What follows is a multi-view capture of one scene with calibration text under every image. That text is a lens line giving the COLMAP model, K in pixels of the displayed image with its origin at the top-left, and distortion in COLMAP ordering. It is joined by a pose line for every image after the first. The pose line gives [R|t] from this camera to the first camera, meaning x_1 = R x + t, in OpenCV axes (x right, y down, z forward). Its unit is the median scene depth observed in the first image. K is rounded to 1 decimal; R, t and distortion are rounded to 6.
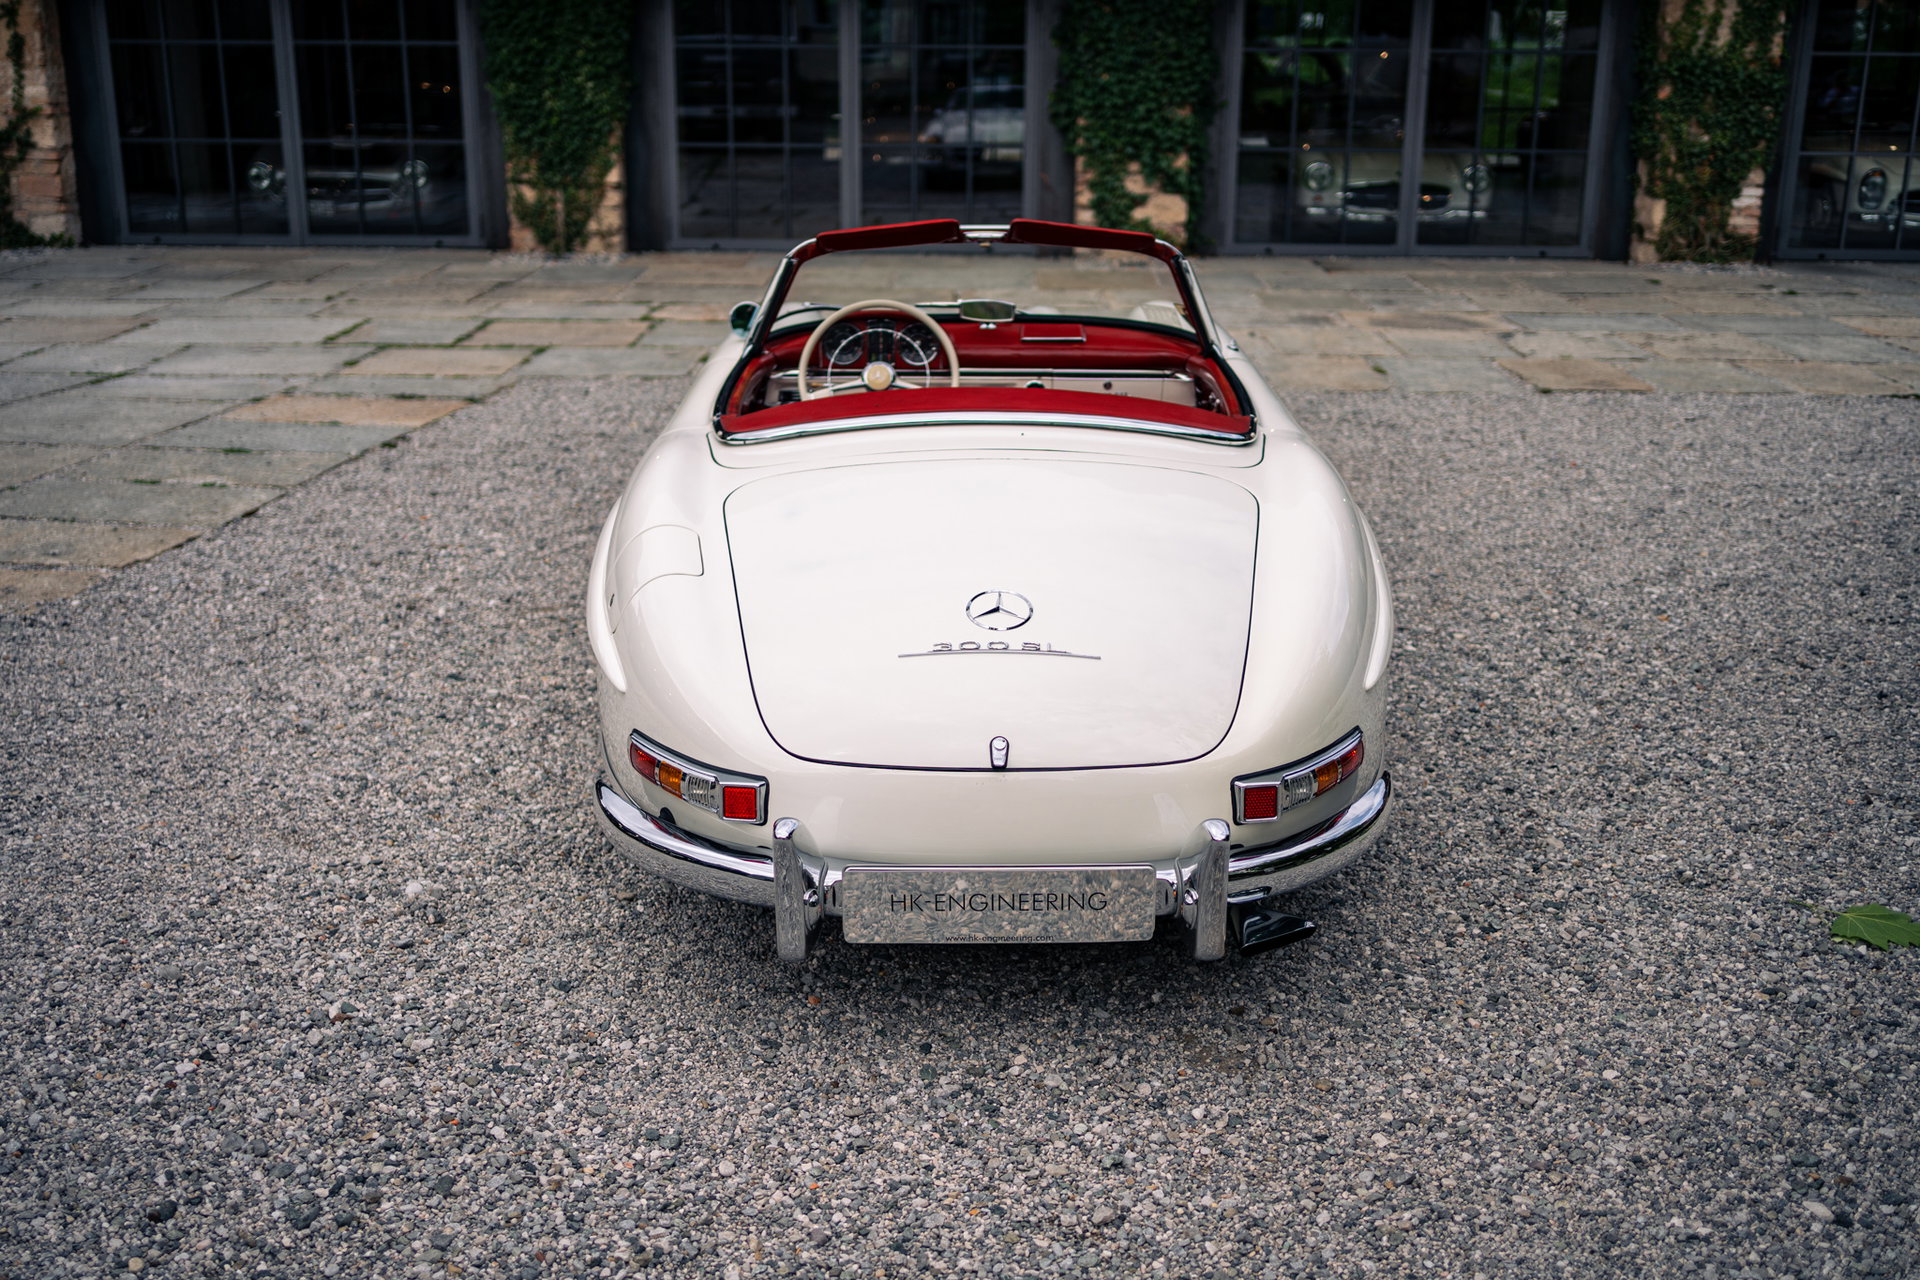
lens RADIAL K [[1939.9, 0, 955.8], [0, 1939.9, 620.9], [0, 0, 1]] dist [0.002983, 0.000000]
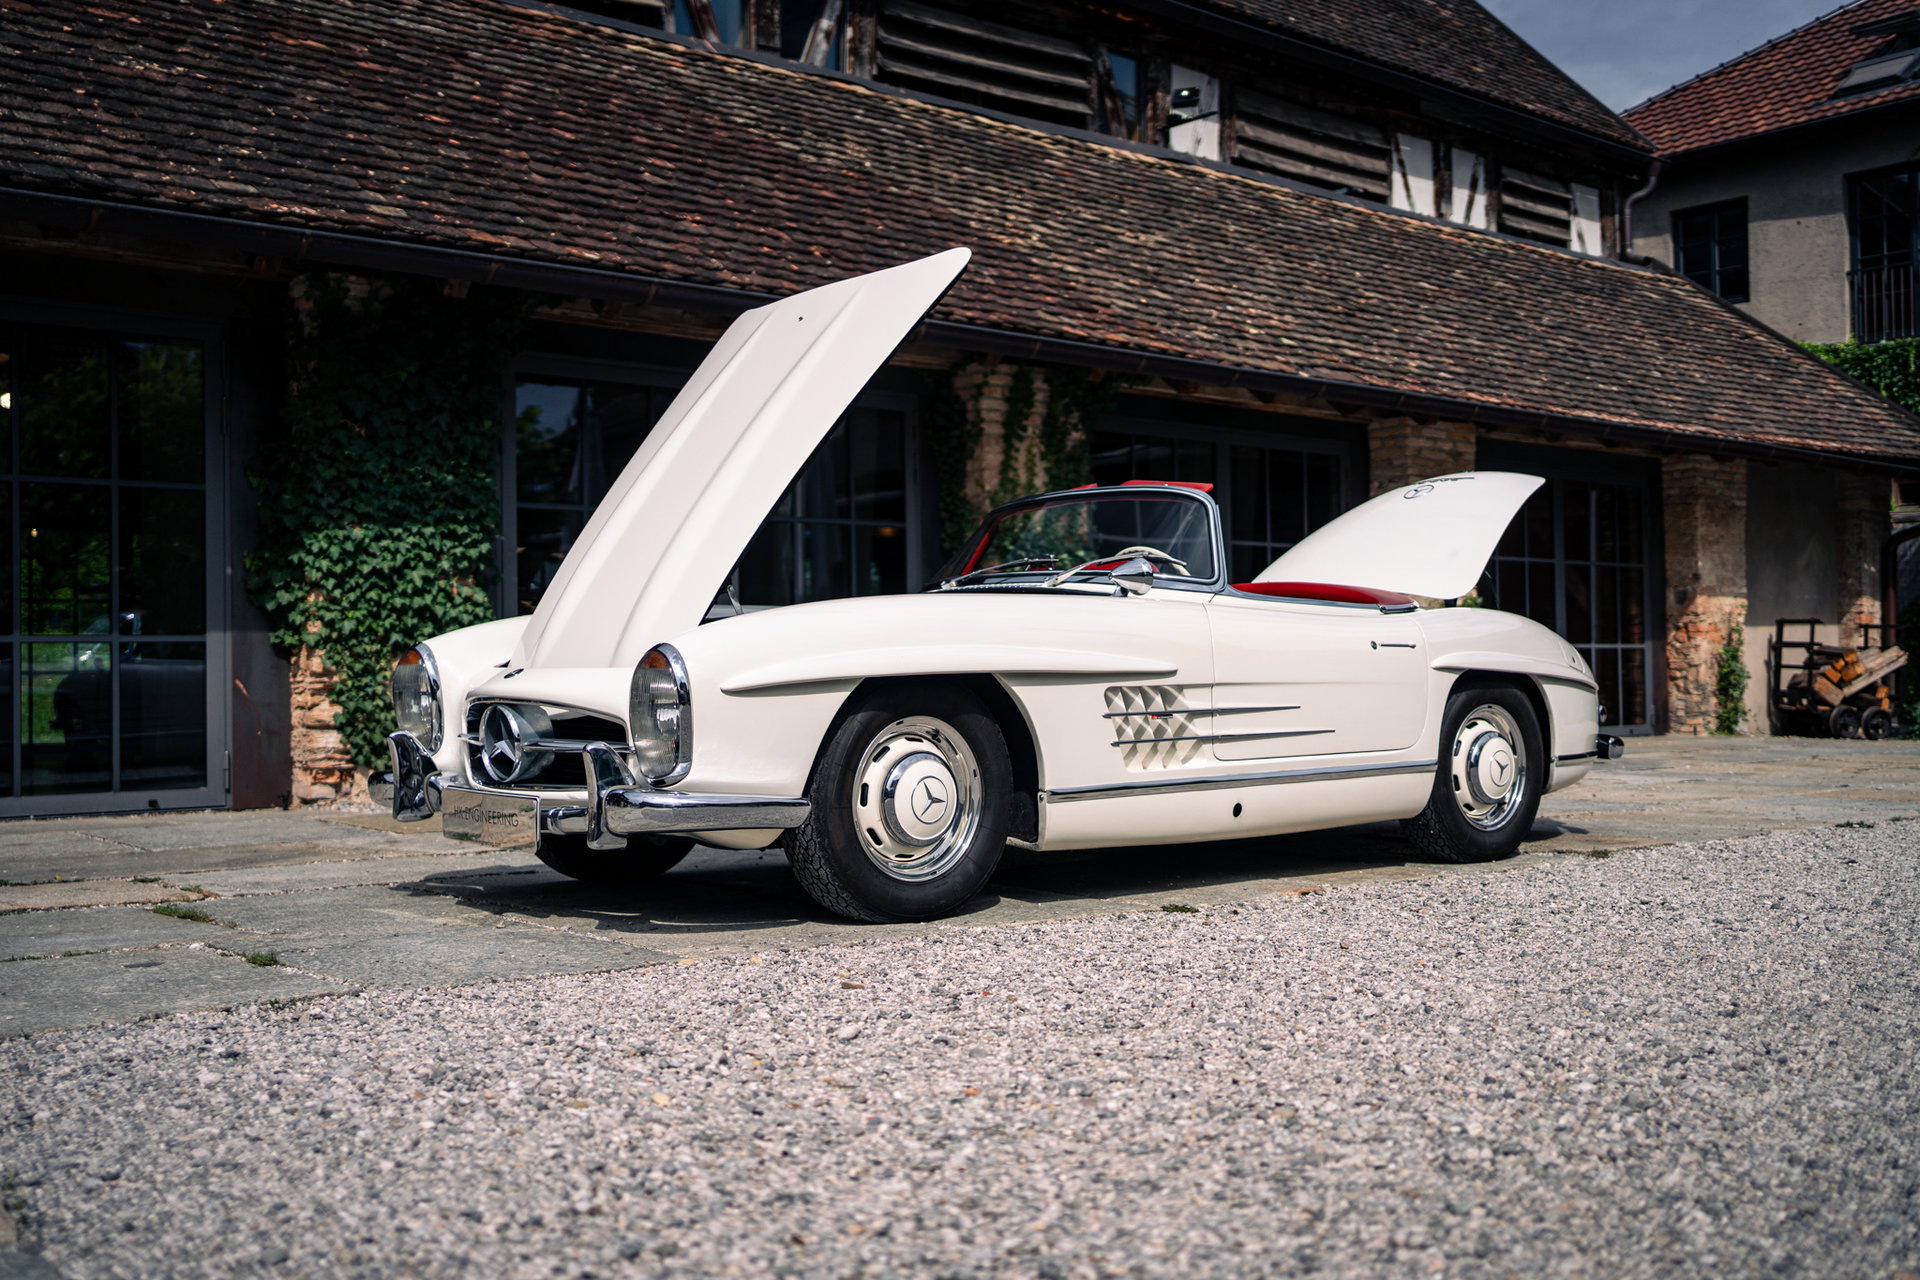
lens RADIAL K [[1939.9, 0, 960.2], [0, 1939.9, 630.8], [0, 0, 1]] dist [0.002983, 0.000000]
pose [[0.751187, -0.001044, 0.660088, -0.201495], [0.206921, 0.949968, -0.233977, -0.052137], [-0.626818, 0.312347, 0.713819, 0.413452]]
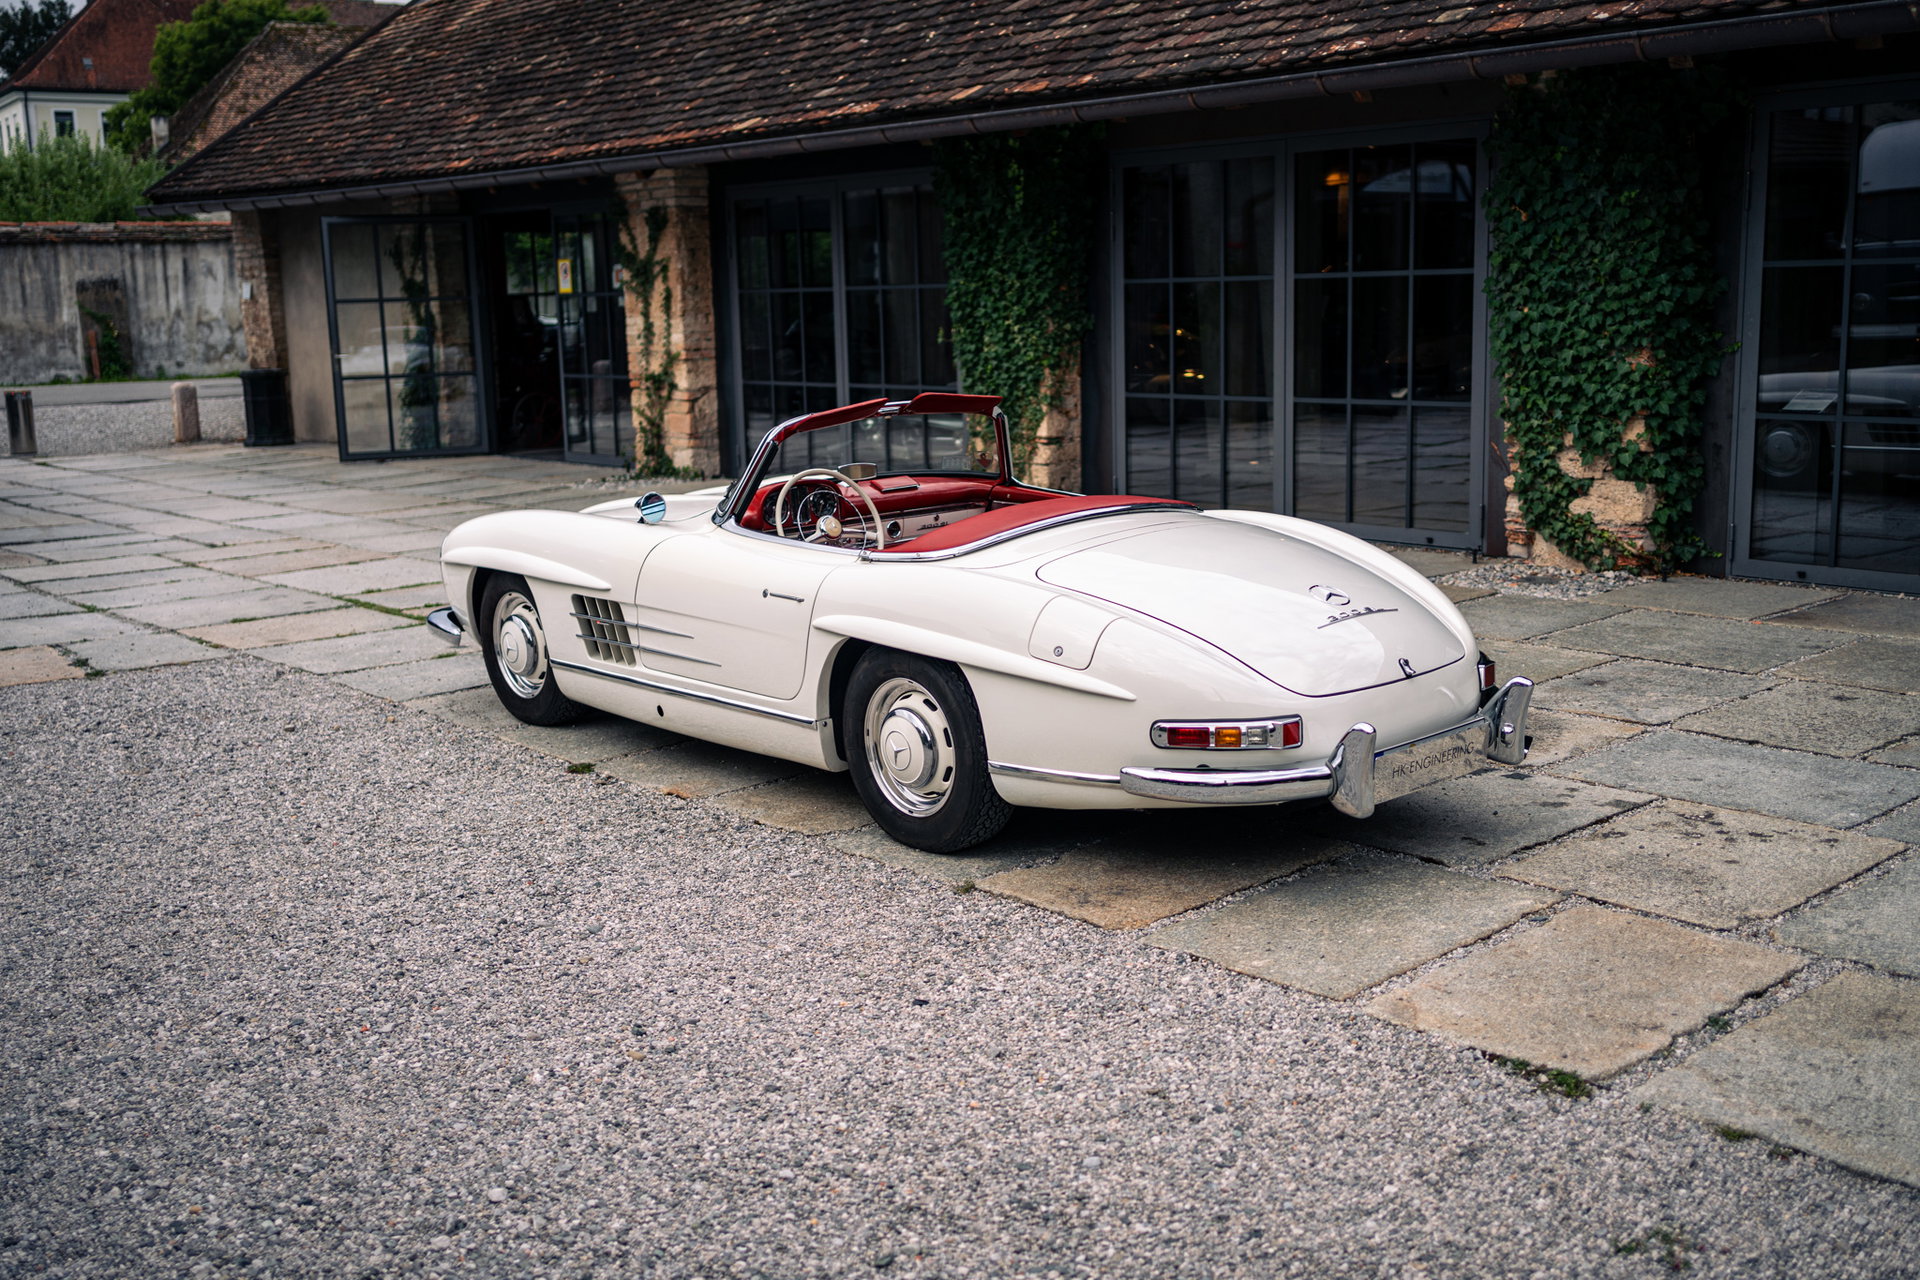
lens RADIAL K [[1939.9, 0, 976.0], [0, 1939.9, 628.4], [0, 0, 1]] dist [0.002983, 0.000000]
pose [[0.679367, 0.103611, -0.726447, 0.456375], [-0.176808, 0.983928, -0.025014, -0.115873], [0.712180, 0.145435, 0.686767, 0.398378]]
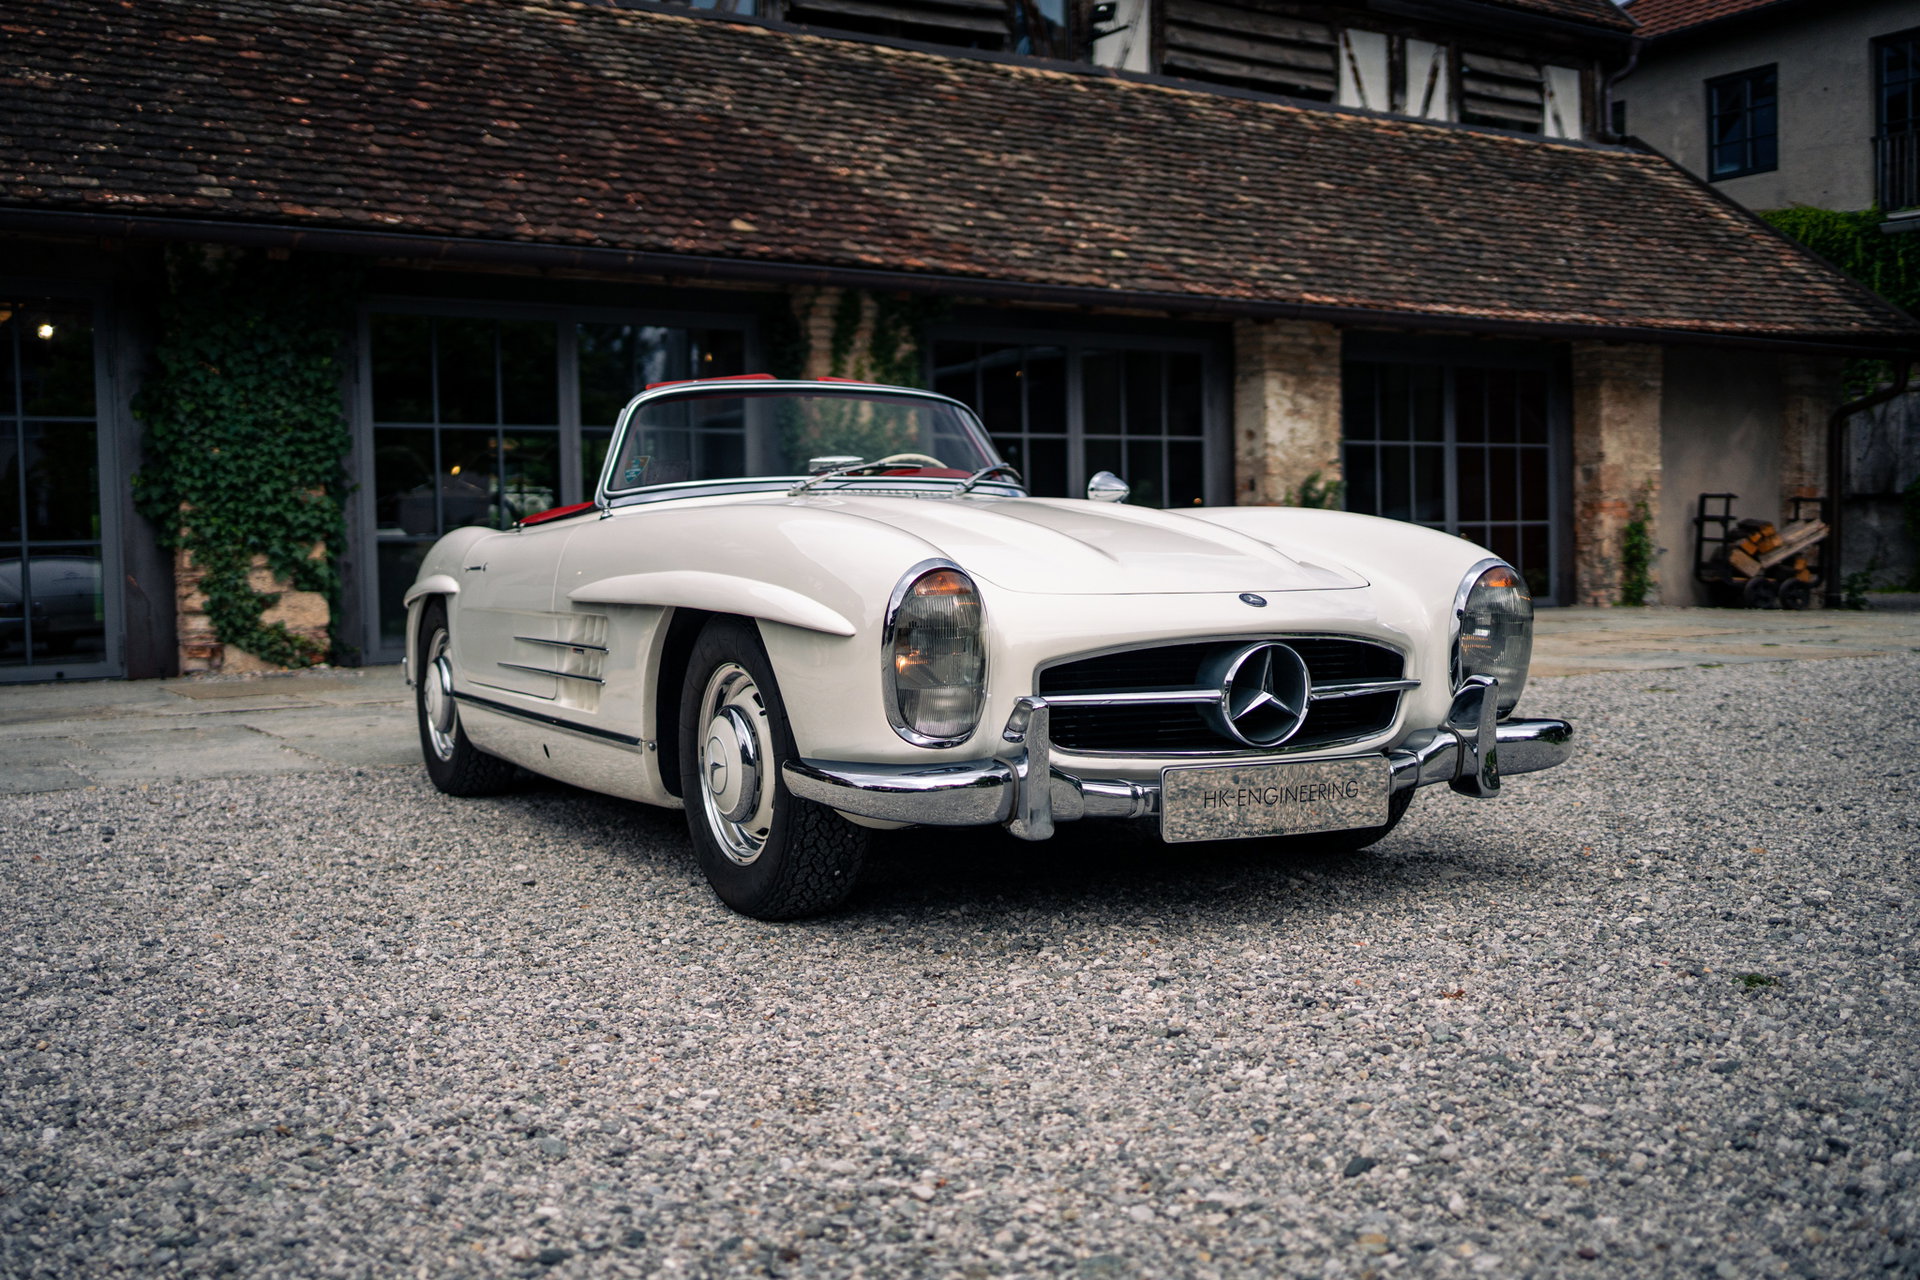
lens RADIAL K [[1939.9, 0, 943.8], [0, 1939.9, 612.8], [0, 0, 1]] dist [0.002983, 0.000000]
pose [[0.828544, -0.044147, 0.558180, -0.123891], [0.186579, 0.961682, -0.200890, 0.001024], [-0.527923, 0.270591, 0.805033, 0.212277]]
